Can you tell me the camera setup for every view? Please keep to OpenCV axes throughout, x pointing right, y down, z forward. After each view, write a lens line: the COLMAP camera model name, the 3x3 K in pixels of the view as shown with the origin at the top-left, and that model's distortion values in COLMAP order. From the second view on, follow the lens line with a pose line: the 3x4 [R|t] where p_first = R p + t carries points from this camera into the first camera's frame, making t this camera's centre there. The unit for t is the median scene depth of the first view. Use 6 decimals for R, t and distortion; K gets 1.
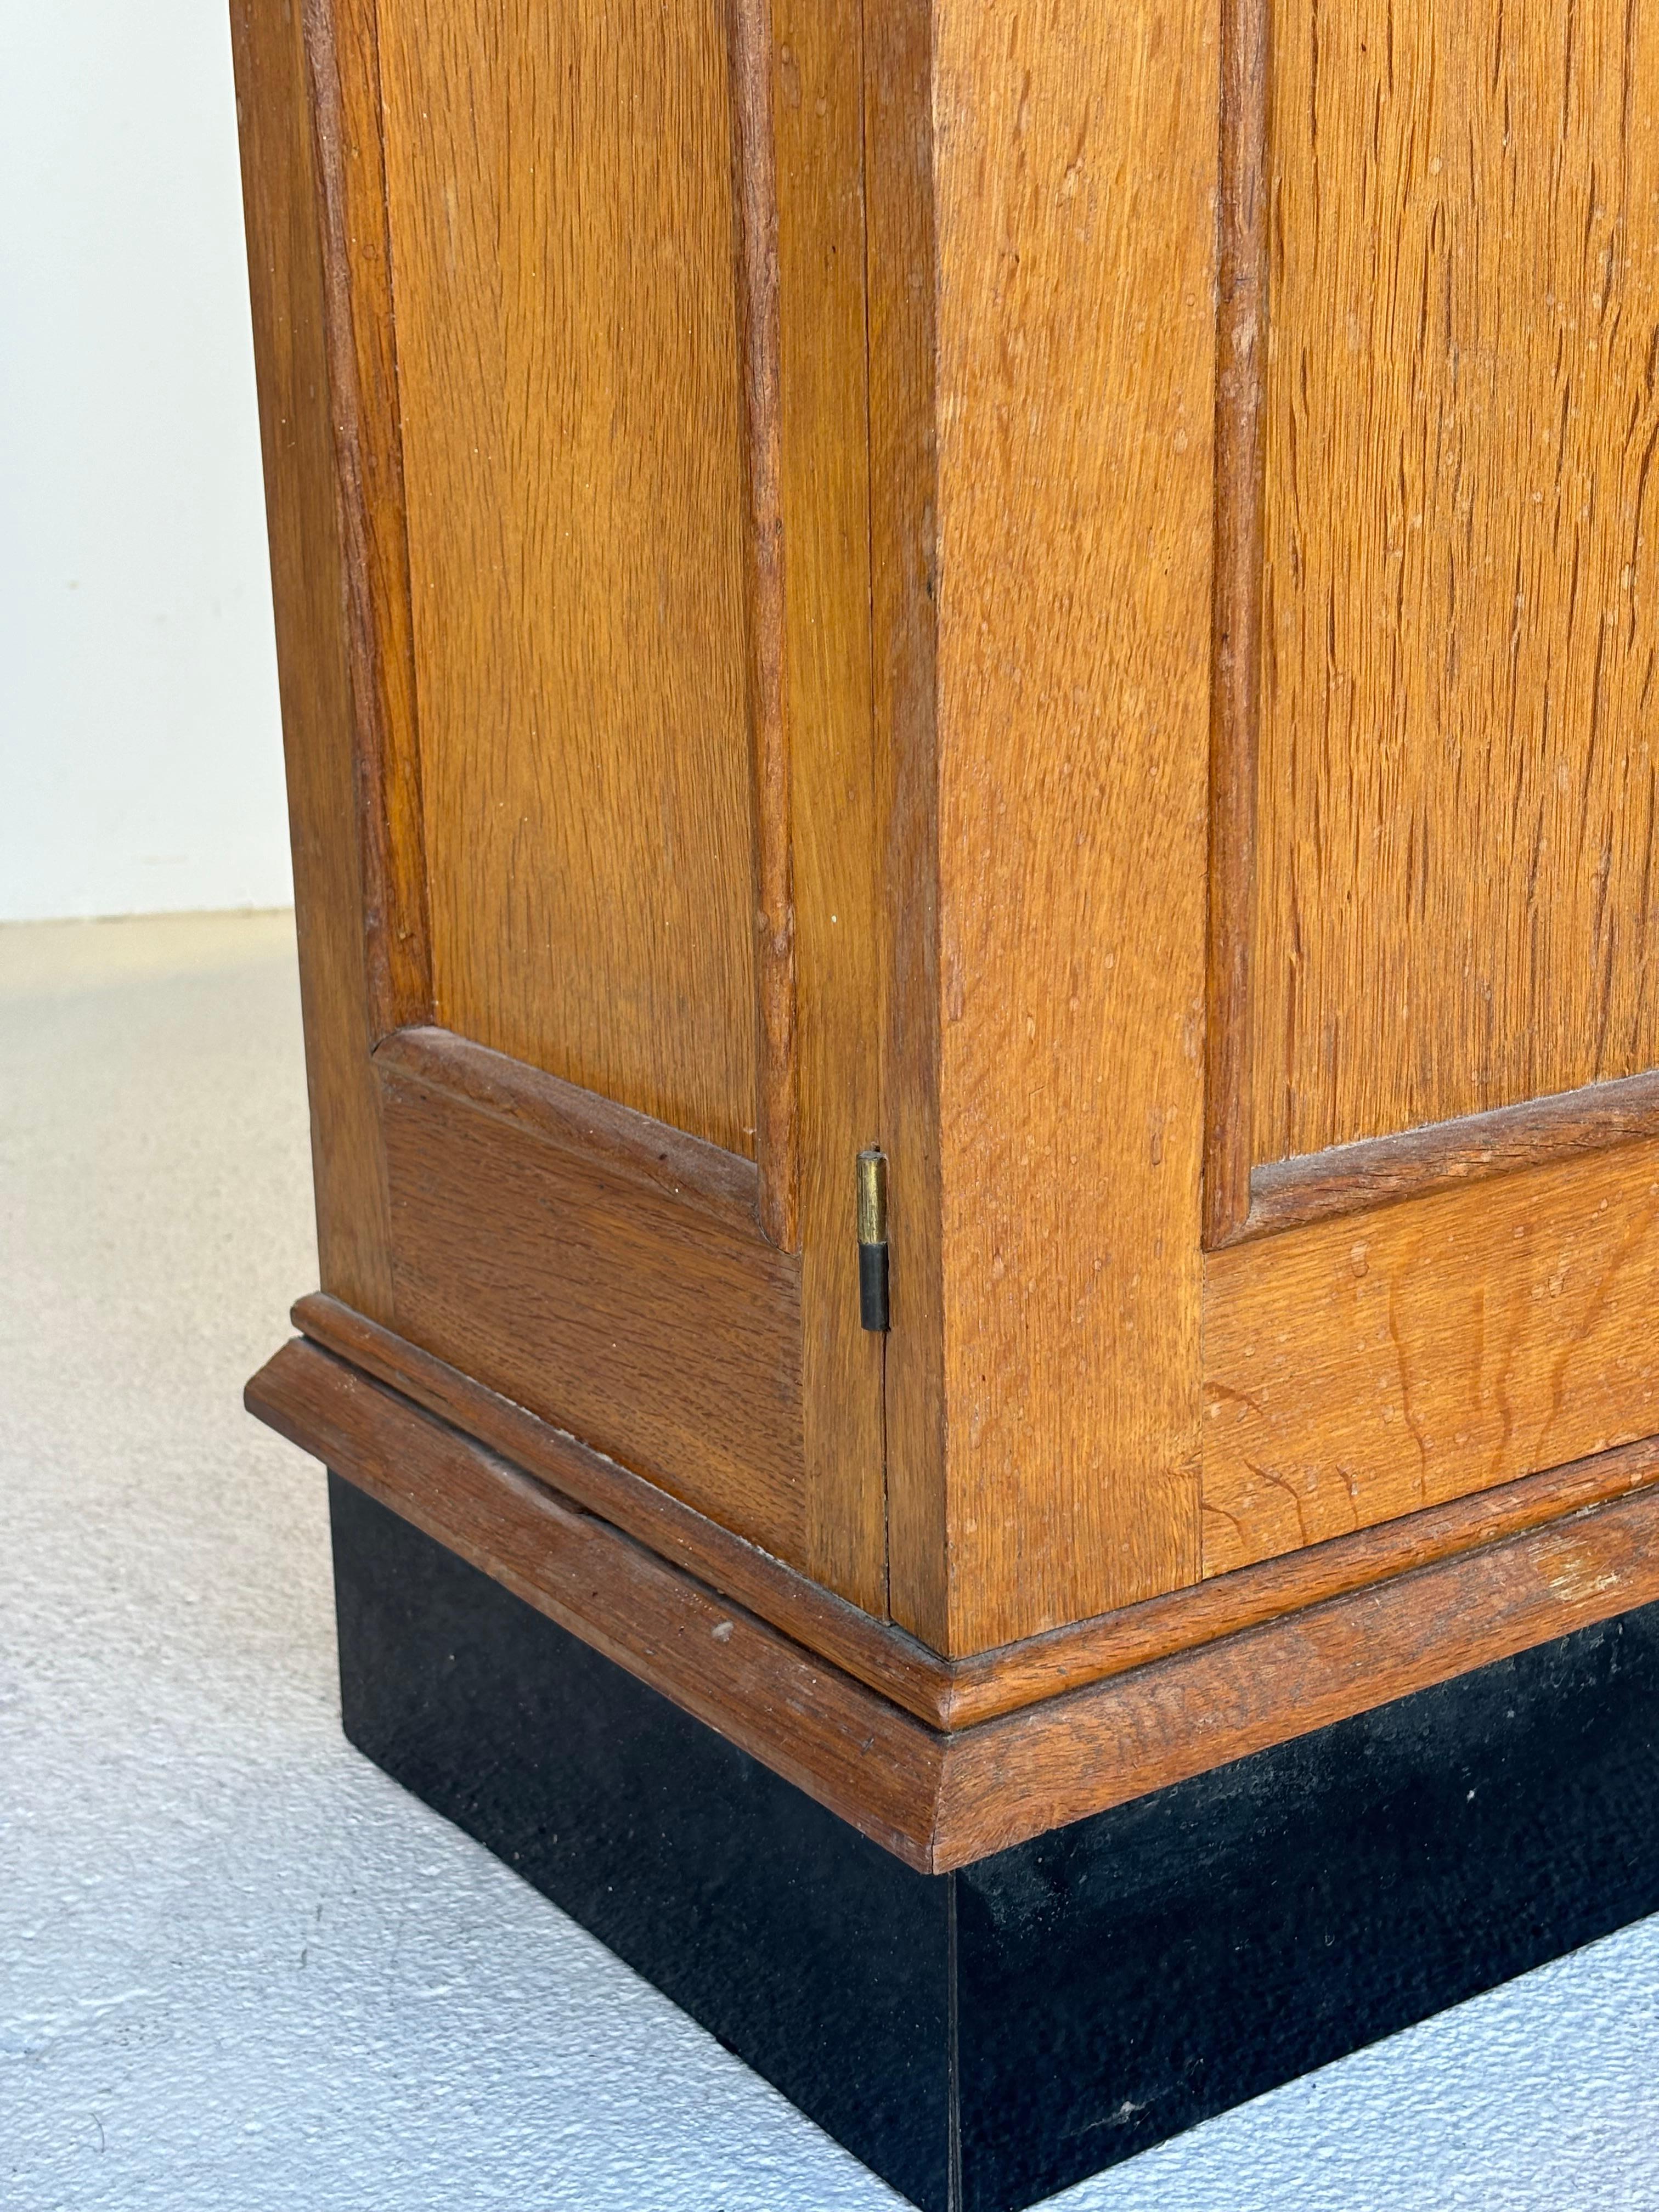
lens RADIAL K [[3327.4, 0, 843.2], [0, 3327.4, 1109.7], [0, 0, 1]] dist [0.256231, -1.029681]
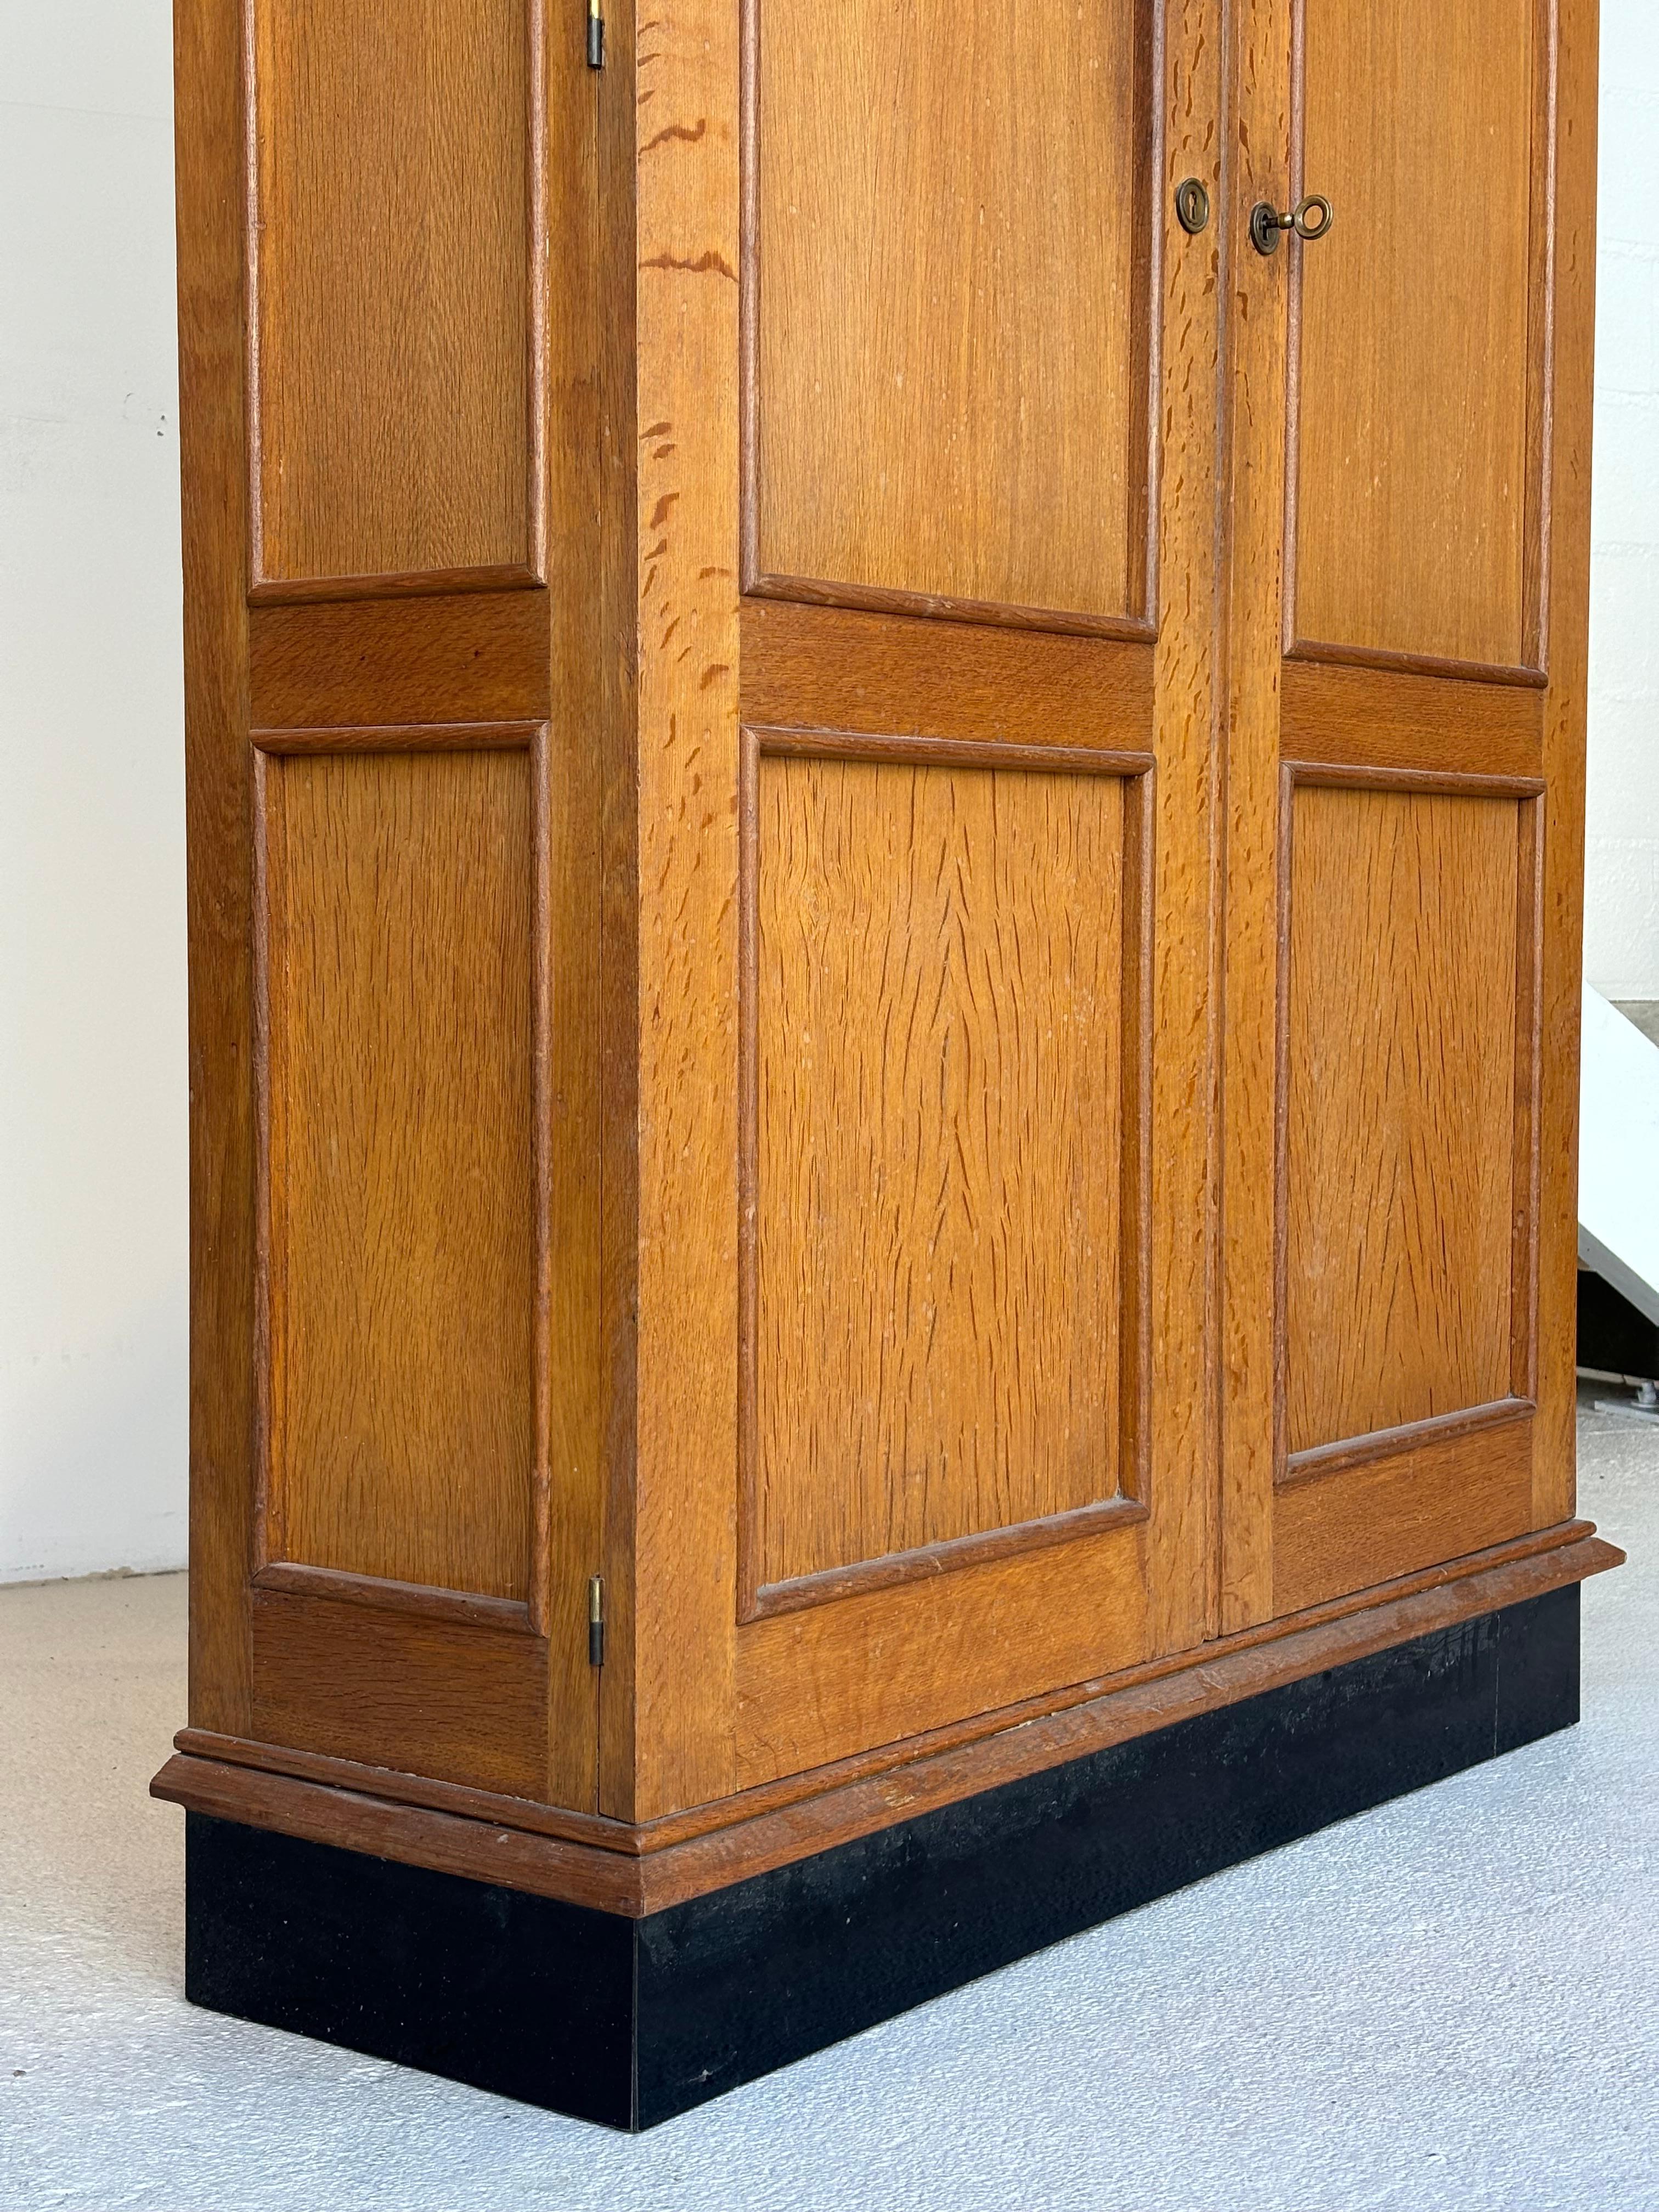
lens RADIAL K [[3295.9, 0, 845.2], [0, 3295.9, 1104.2], [0, 0, 1]] dist [0.275288, -1.153150]
pose [[0.954133, 0.007471, 0.299289, -0.453831], [0.063191, 0.972140, -0.225721, 0.197036], [-0.292638, 0.234281, 0.927079, -1.046036]]
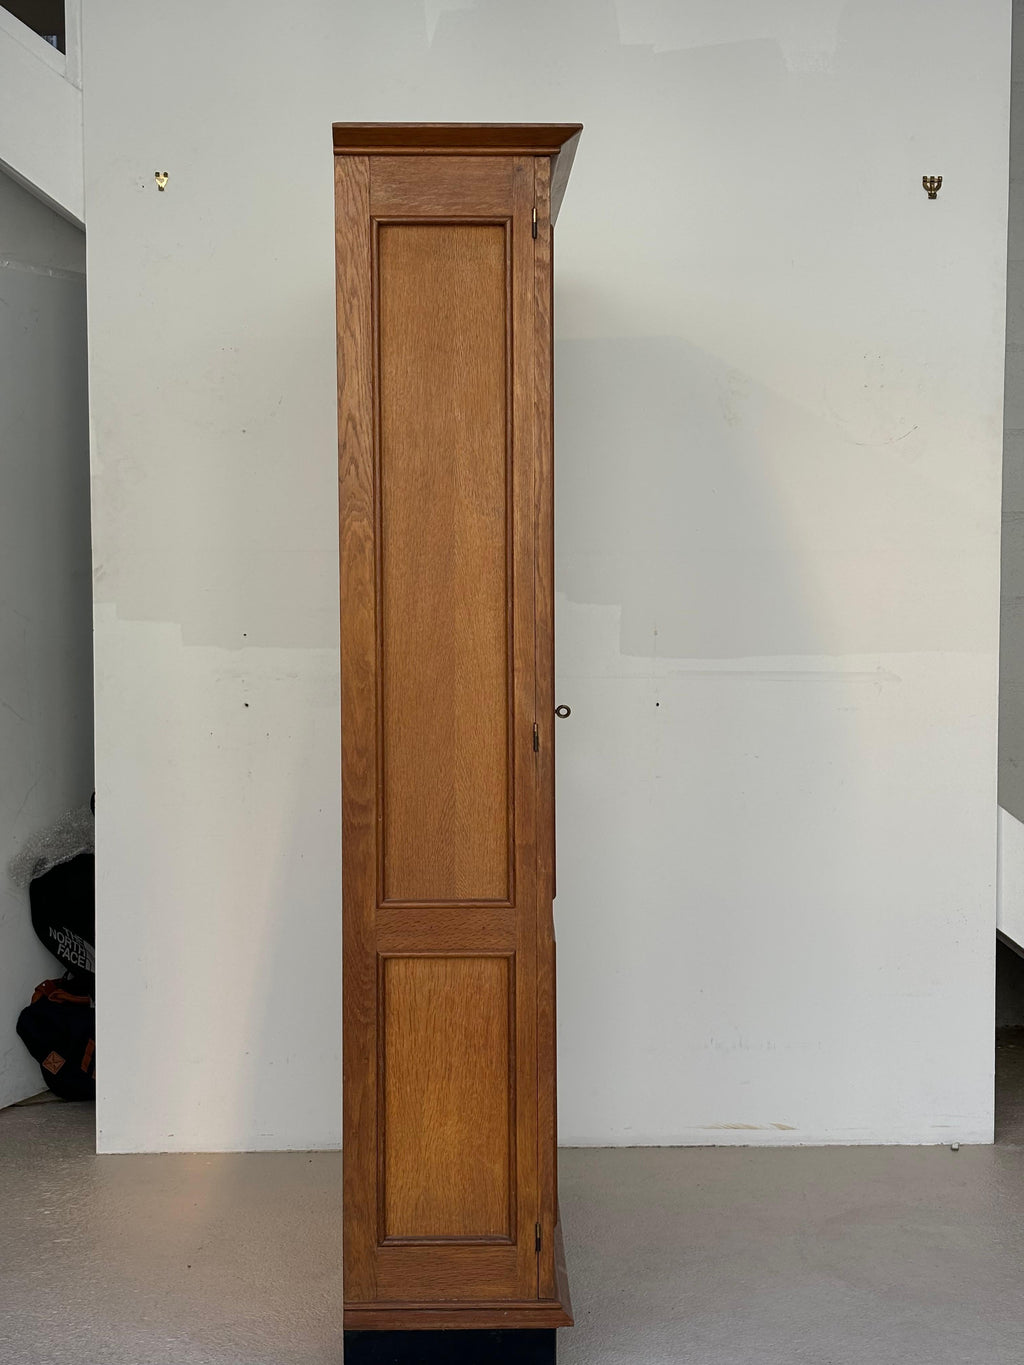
lens RADIAL K [[2035.0, 0, 516.7], [0, 2035.0, 663.6], [0, 0, 1]] dist [0.261852, -1.056008]
pose [[0.565808, -0.040439, 0.823545, -3.197078], [0.230973, 0.966582, -0.111224, -0.589113], [-0.791526, 0.253148, 0.556240, -1.478111]]
